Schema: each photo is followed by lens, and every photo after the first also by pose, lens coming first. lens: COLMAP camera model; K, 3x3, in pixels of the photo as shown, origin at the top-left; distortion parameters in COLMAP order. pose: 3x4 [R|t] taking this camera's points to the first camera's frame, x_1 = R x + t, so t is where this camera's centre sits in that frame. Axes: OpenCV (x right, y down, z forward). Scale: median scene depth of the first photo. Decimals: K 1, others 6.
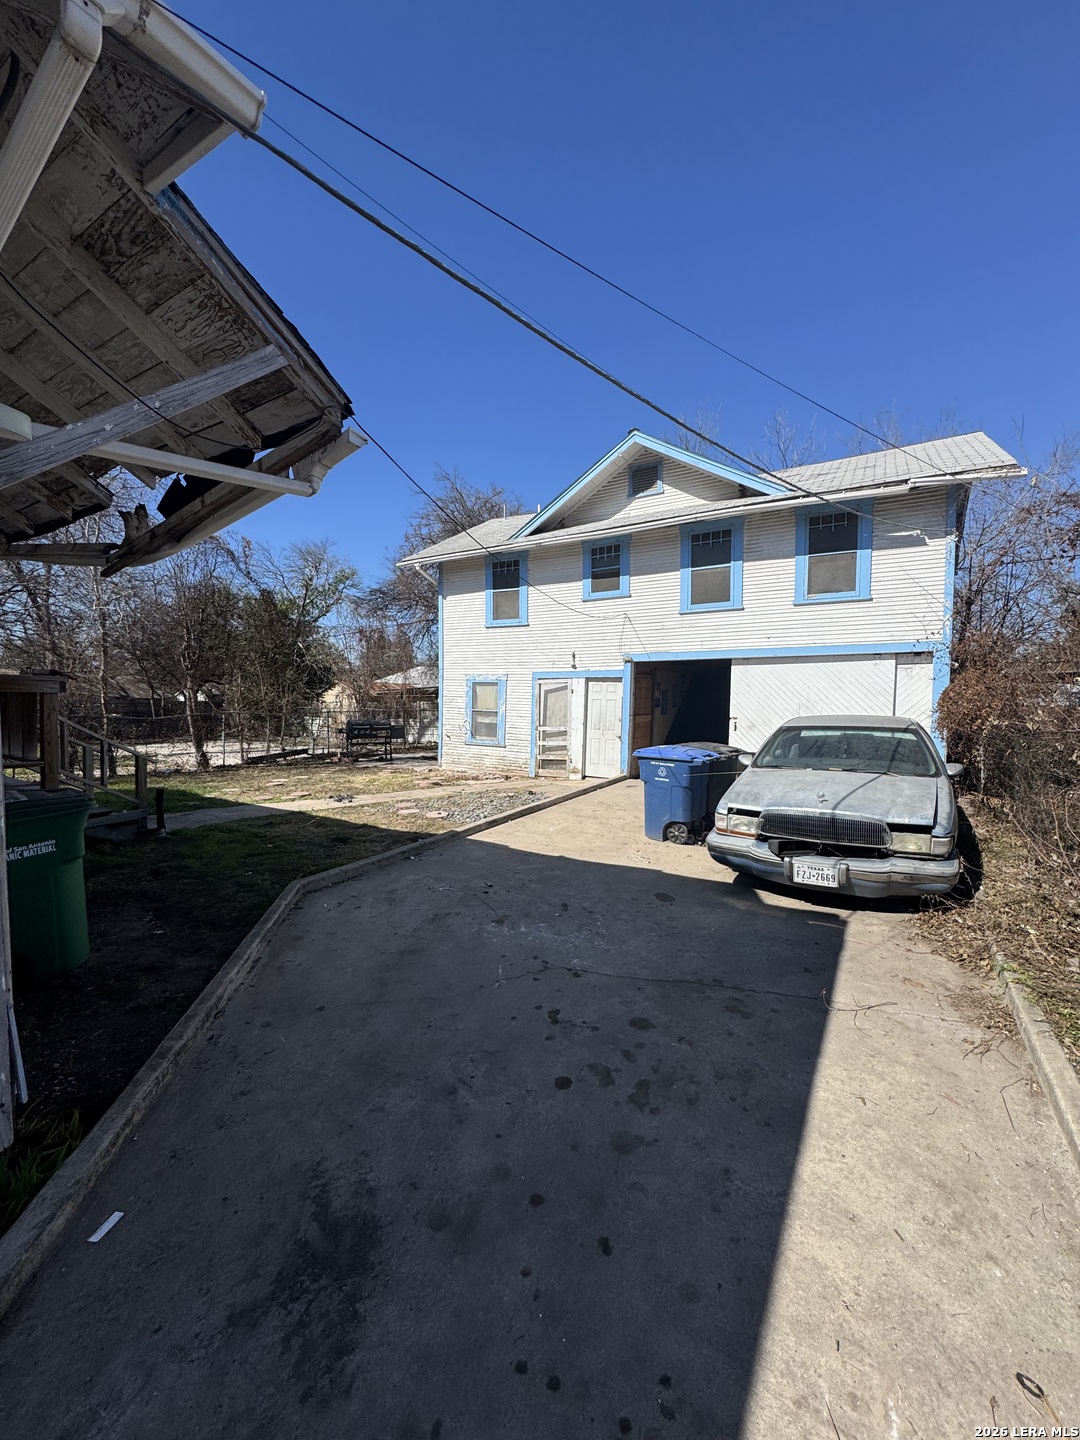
lens RADIAL K [[572.0, 0, 540.0], [0, 572.0, 720.0], [0, 0, 1]] dist [-0.004455, 0.000214]
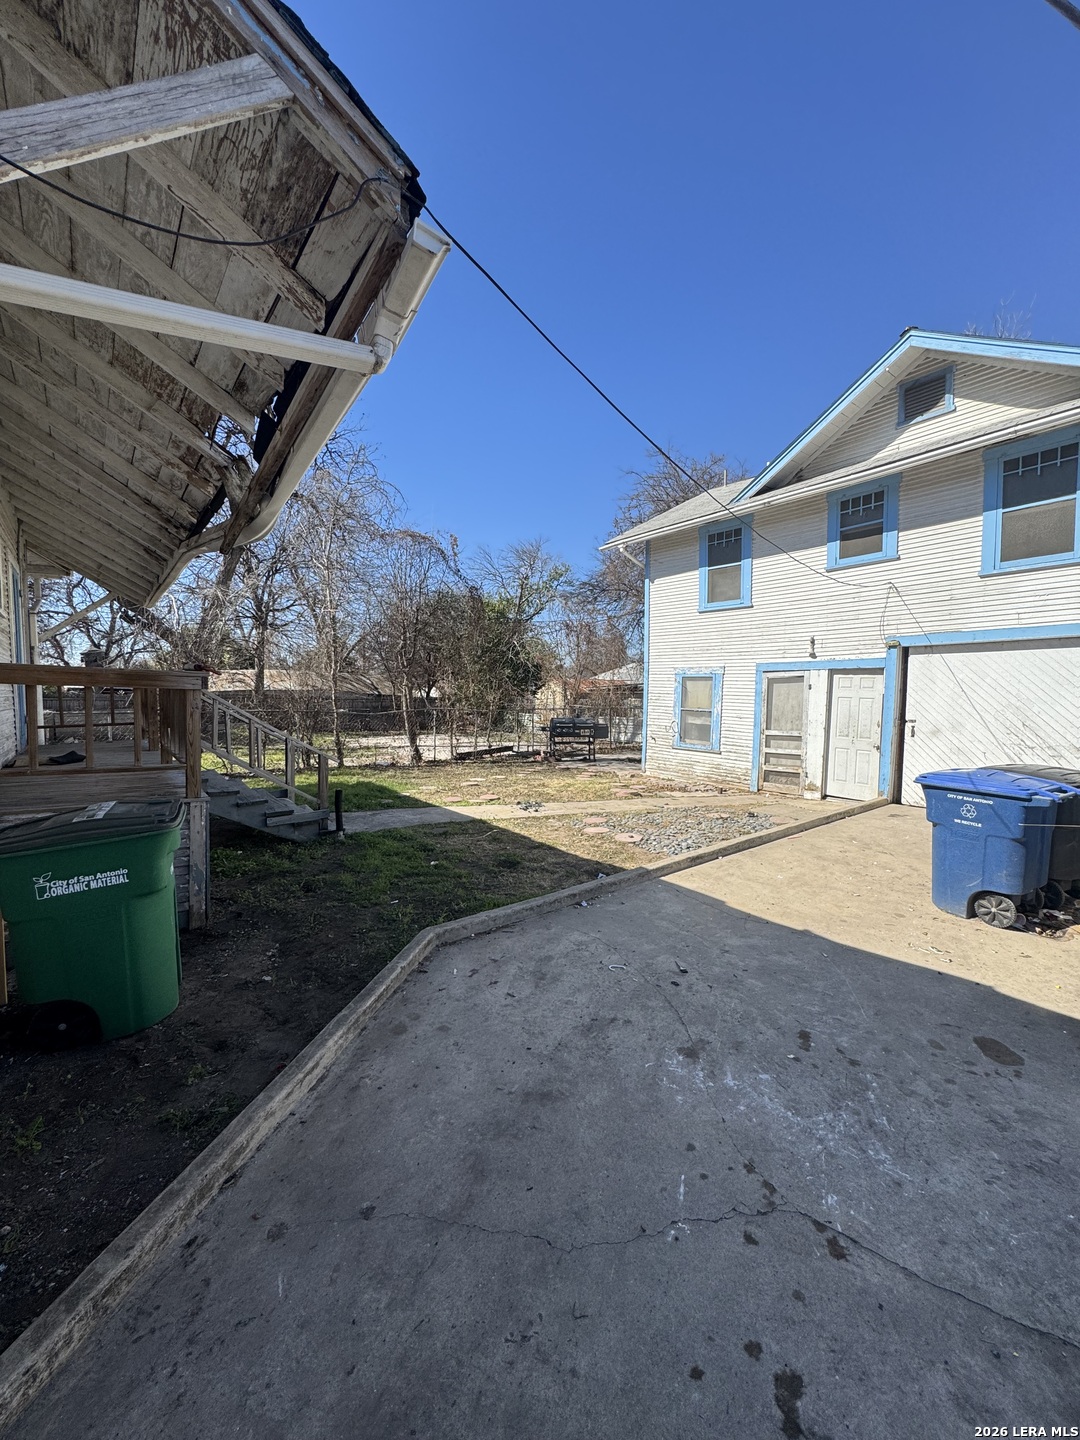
lens RADIAL K [[572.0, 0, 540.0], [0, 572.0, 720.0], [0, 0, 1]] dist [-0.004455, 0.000214]
pose [[0.930502, 0.017308, -0.365877, -0.001102], [-0.015099, 0.999846, 0.008898, -0.007224], [0.365974, -0.002755, 0.930621, 0.162989]]
